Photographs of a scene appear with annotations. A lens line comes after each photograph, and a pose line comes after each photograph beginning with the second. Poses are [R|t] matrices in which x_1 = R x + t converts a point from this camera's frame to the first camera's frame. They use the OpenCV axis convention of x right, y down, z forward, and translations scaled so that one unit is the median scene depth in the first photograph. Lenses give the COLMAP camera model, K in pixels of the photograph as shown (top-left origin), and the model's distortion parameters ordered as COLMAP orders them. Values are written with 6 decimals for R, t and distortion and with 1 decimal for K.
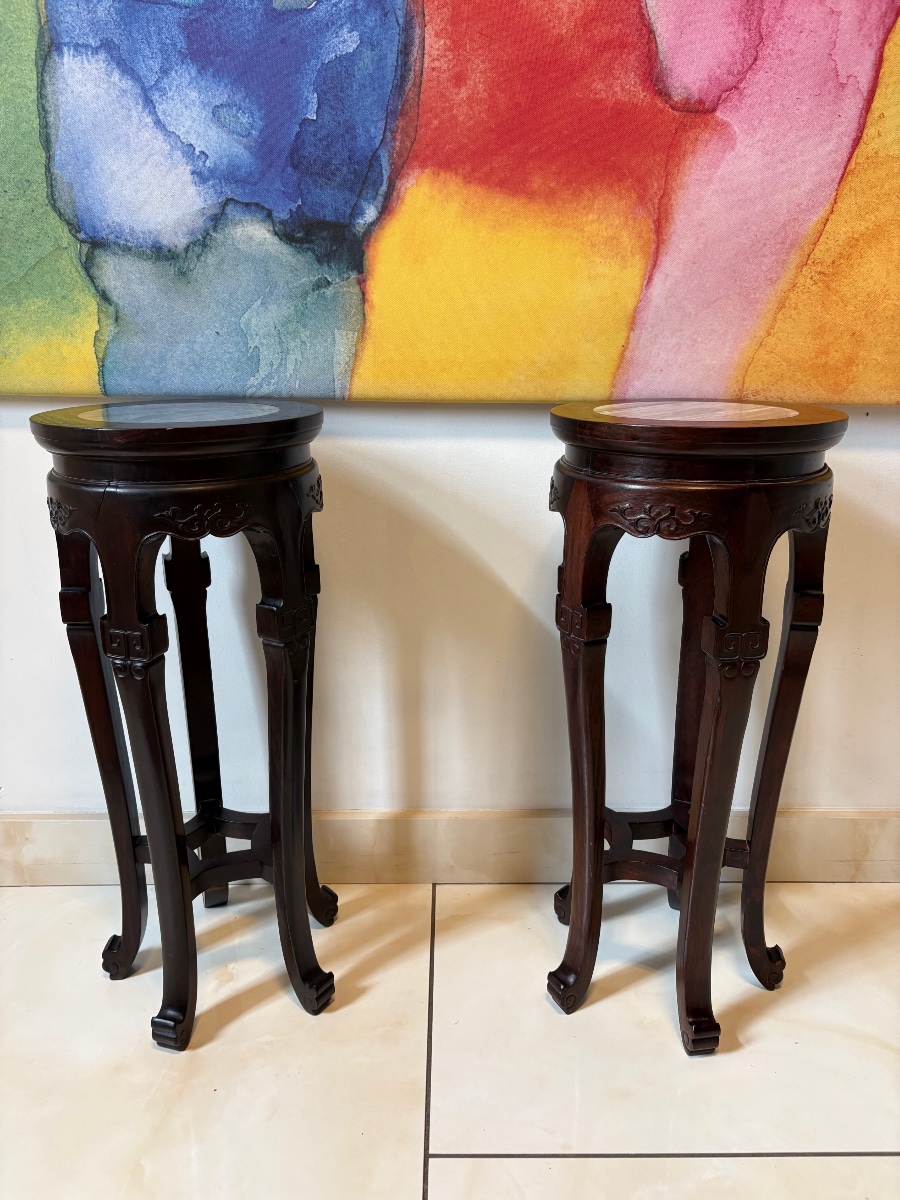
lens RADIAL K [[916.7, 0, 446.6], [0, 916.7, 602.5], [0, 0, 1]] dist [-0.010699, -0.017280]
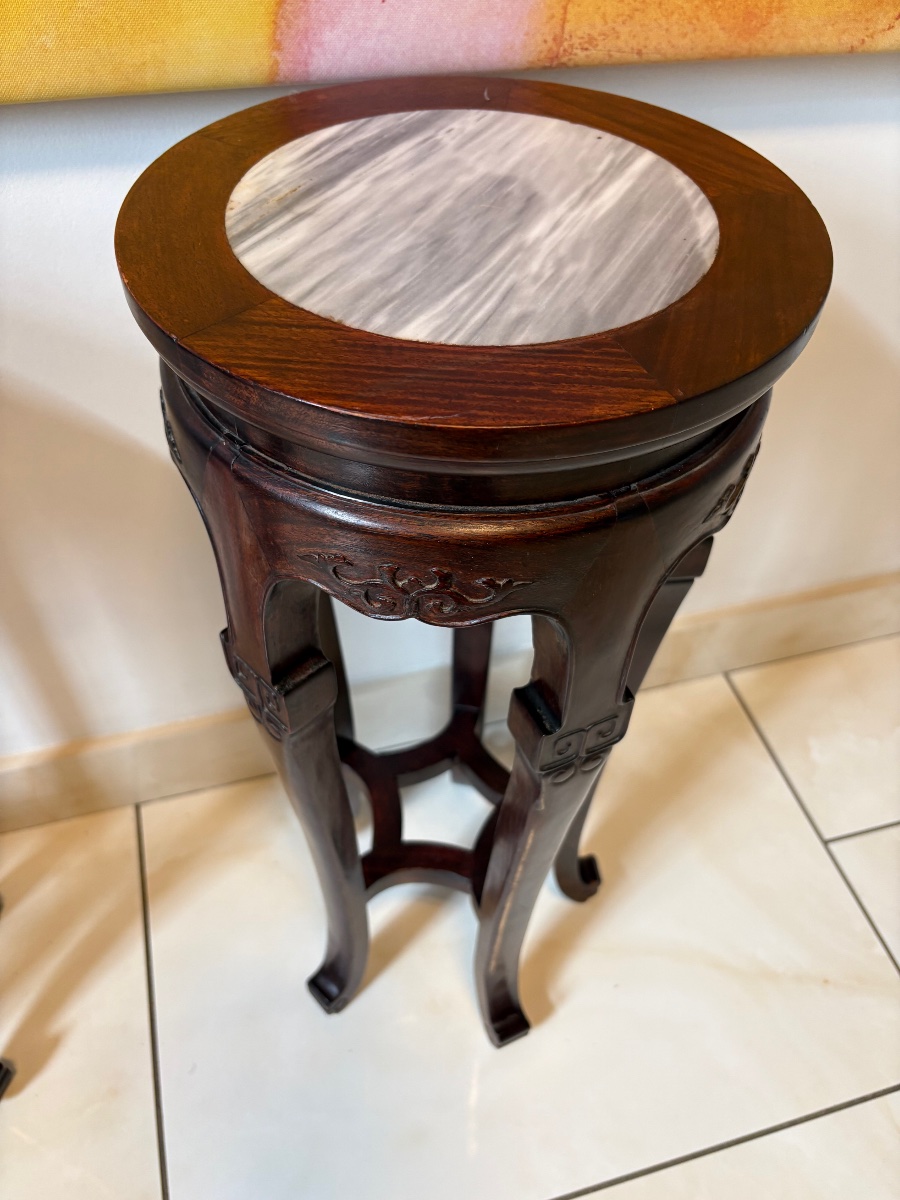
lens RADIAL K [[916.7, 0, 444.6], [0, 916.7, 604.0], [0, 0, 1]] dist [-0.010699, -0.017280]
pose [[0.961661, -0.184122, 0.203241, 0.125958], [0.051080, 0.848395, 0.526894, -0.241214], [-0.269441, -0.496312, 0.825273, 0.513553]]
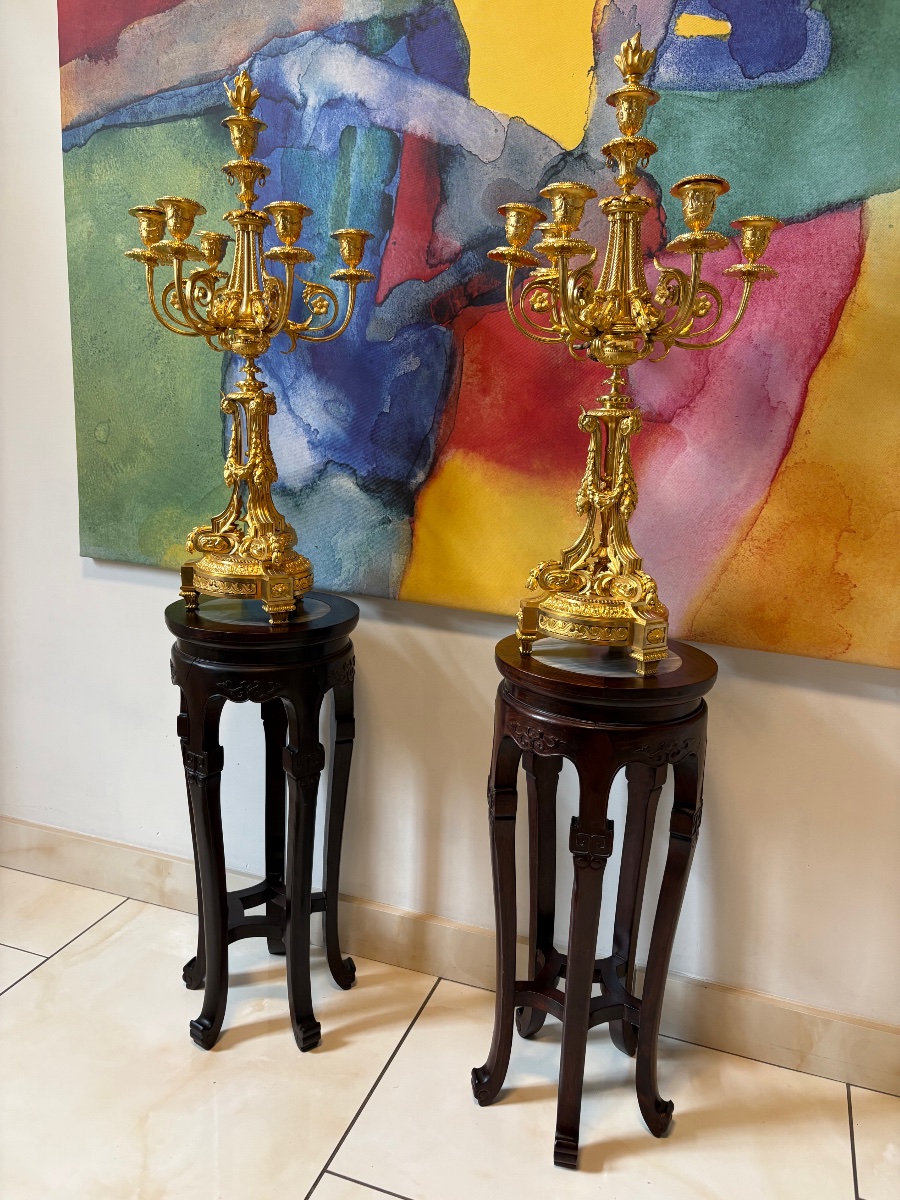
lens RADIAL K [[916.7, 0, 453.8], [0, 916.7, 591.8], [0, 0, 1]] dist [-0.010699, -0.017280]
pose [[0.940359, 0.112864, -0.320917, 0.422776], [-0.142756, 0.987200, -0.071117, -0.154896], [0.308782, 0.112688, 0.944434, -0.280269]]
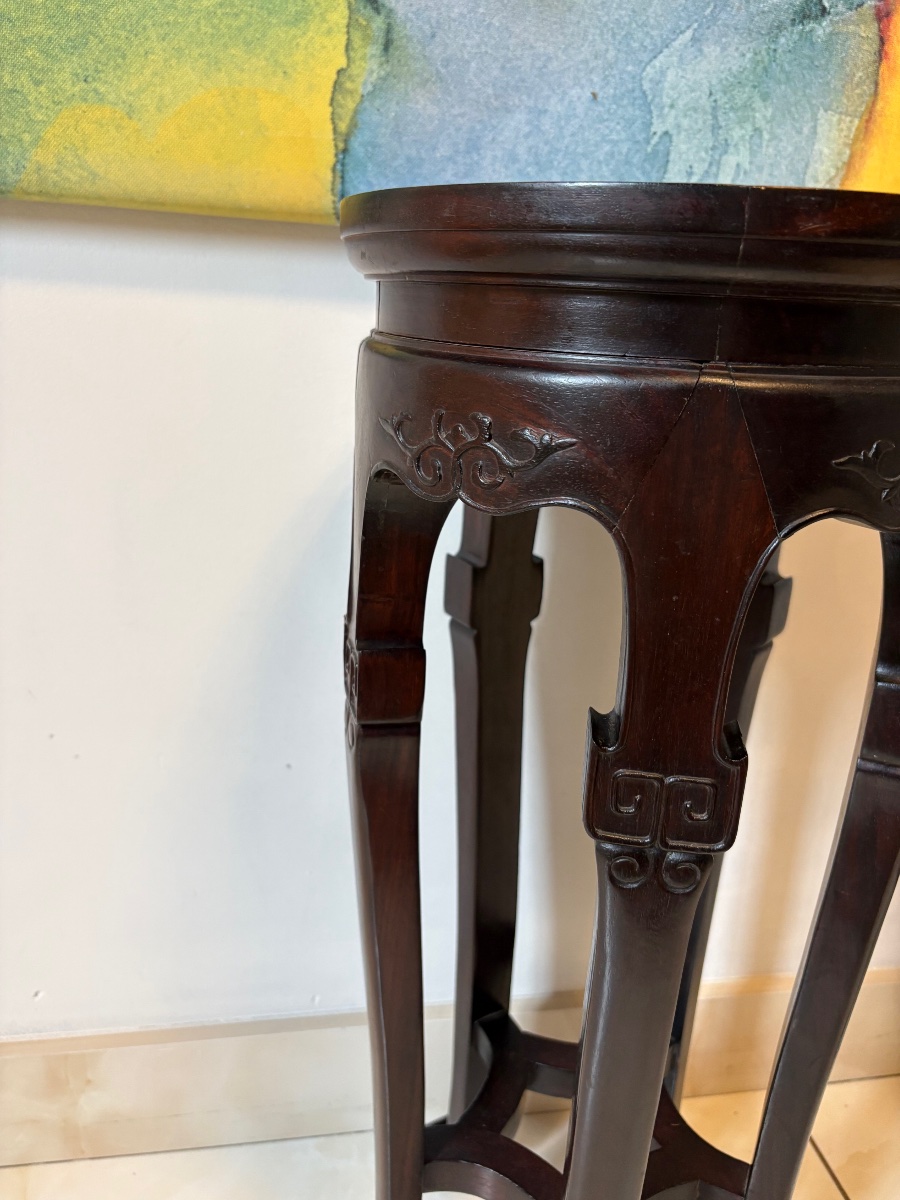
lens RADIAL K [[916.7, 0, 451.0], [0, 916.7, 608.7], [0, 0, 1]] dist [-0.010699, -0.017280]
pose [[0.988101, -0.004752, 0.153736, -0.402887], [0.002805, 0.999913, 0.012877, -0.031408], [-0.153783, -0.012293, 0.988028, 0.538137]]
